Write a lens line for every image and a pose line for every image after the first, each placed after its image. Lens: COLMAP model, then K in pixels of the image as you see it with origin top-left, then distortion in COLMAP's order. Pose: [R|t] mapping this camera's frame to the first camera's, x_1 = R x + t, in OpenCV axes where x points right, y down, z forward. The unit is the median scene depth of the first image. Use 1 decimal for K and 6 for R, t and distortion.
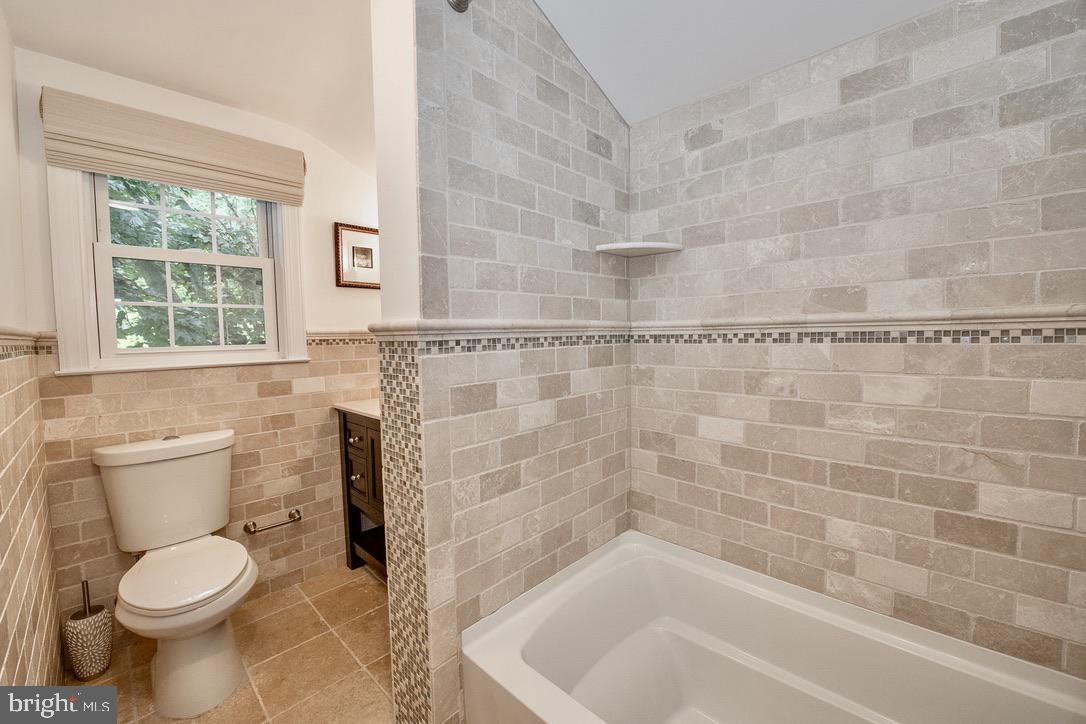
lens RADIAL K [[430.9, 0, 546.6], [0, 430.9, 356.5], [0, 0, 1]] dist [-0.017991, -0.001893]
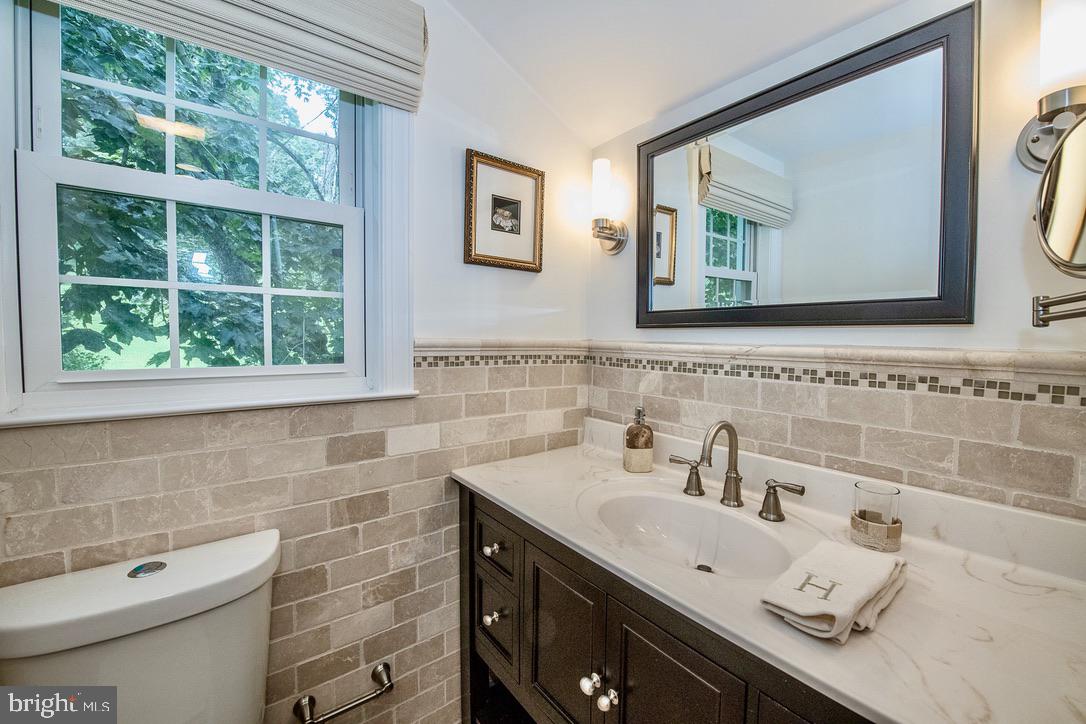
lens RADIAL K [[430.9, 0, 546.6], [0, 430.9, 356.5], [0, 0, 1]] dist [-0.017991, -0.001893]
pose [[0.988748, 0.039701, -0.144223, -0.318244], [-0.040207, 0.999191, -0.000598, -0.047525], [0.144083, 0.006390, 0.989545, 0.487785]]
